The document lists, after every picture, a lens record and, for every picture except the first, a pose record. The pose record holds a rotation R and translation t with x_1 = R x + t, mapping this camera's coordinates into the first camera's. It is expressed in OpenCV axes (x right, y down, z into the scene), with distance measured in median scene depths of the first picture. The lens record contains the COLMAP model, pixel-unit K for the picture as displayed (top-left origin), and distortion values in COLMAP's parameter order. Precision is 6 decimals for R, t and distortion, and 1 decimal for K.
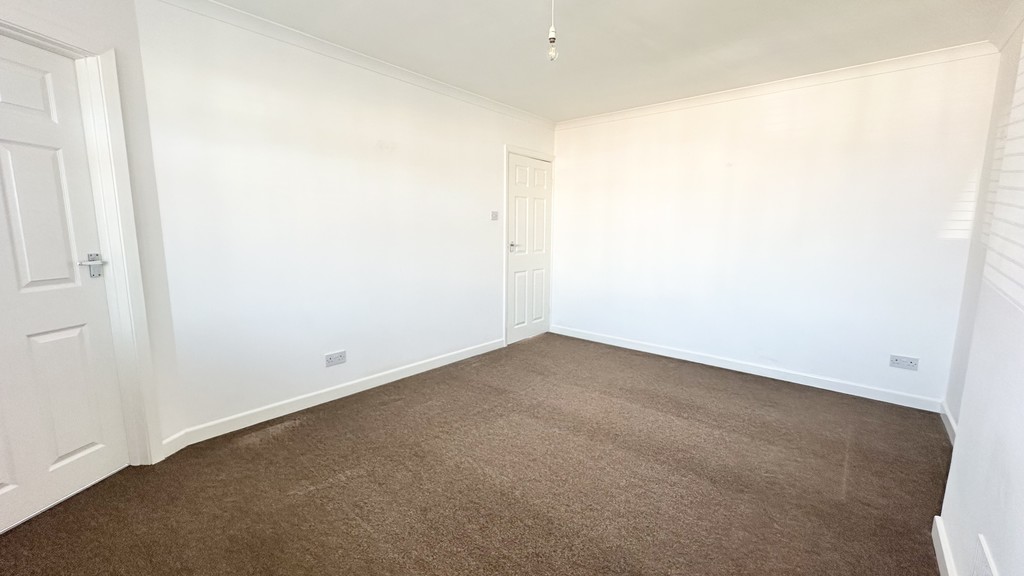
lens RADIAL K [[410.5, 0, 510.3], [0, 410.5, 289.4], [0, 0, 1]] dist [-0.001725, -0.000242]
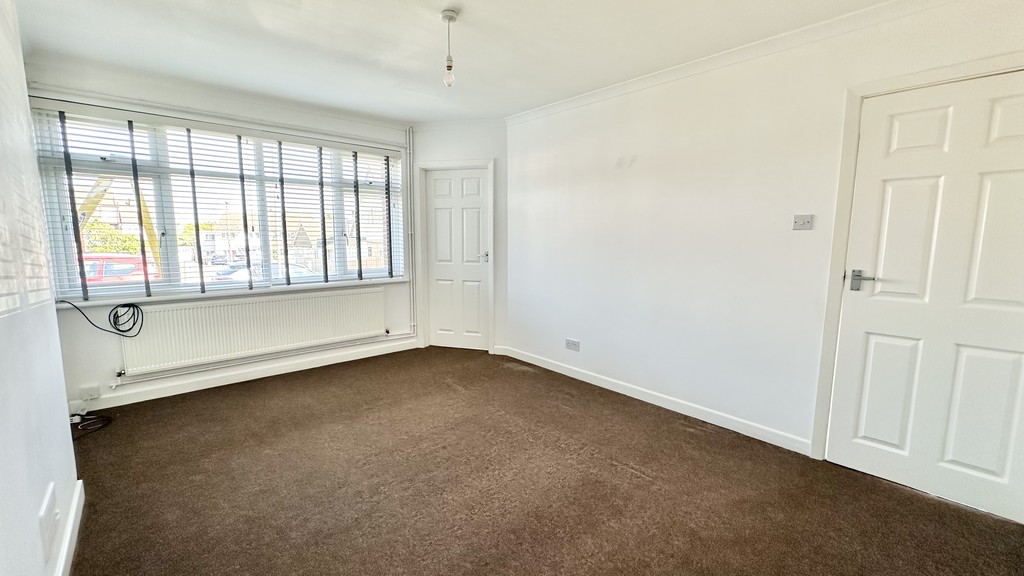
lens RADIAL K [[410.5, 0, 510.3], [0, 410.5, 289.4], [0, 0, 1]] dist [-0.001725, -0.000242]
pose [[-0.125792, 0.120237, -0.984743, 0.952620], [-0.152211, 0.978536, 0.138923, -0.166242], [0.980310, 0.167365, -0.104791, 1.072144]]
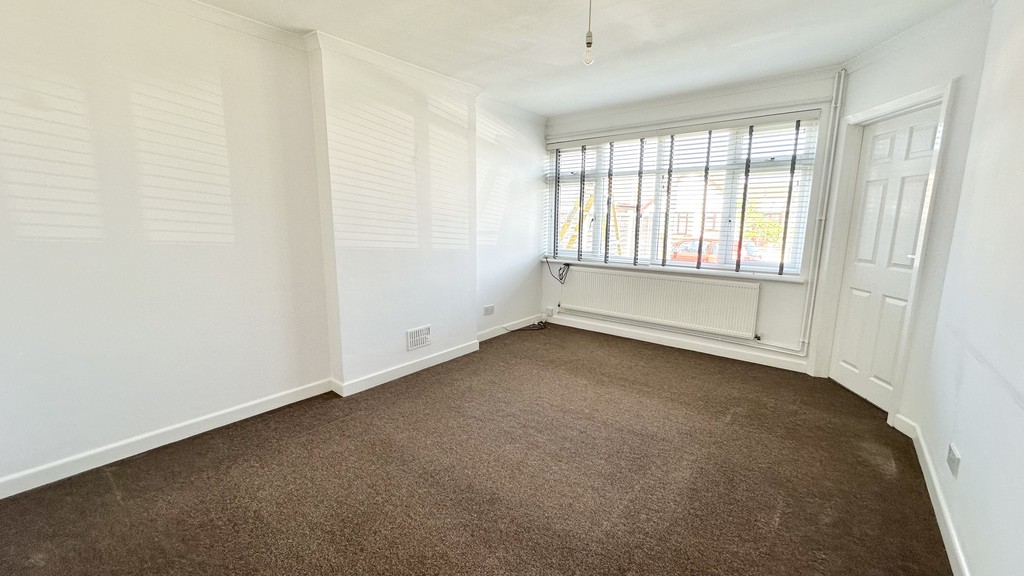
lens RADIAL K [[410.5, 0, 510.3], [0, 410.5, 289.4], [0, 0, 1]] dist [-0.001725, -0.000242]
pose [[-0.999377, -0.010942, -0.033547, 0.260020], [-0.020884, 0.949733, 0.312363, -0.265925], [0.028443, 0.312869, -0.949370, 1.701258]]
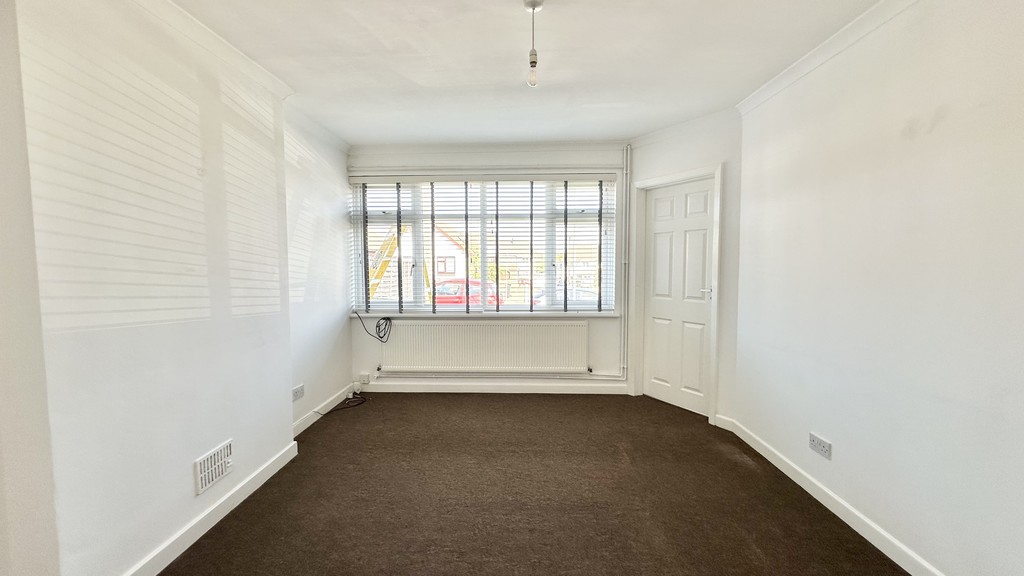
lens RADIAL K [[410.5, 0, 510.3], [0, 410.5, 289.4], [0, 0, 1]] dist [-0.001725, -0.000242]
pose [[-0.776336, 0.033869, -0.629409, 0.560144], [-0.095699, 0.980646, 0.170808, -0.217658], [0.623013, 0.192838, -0.758069, 1.357753]]
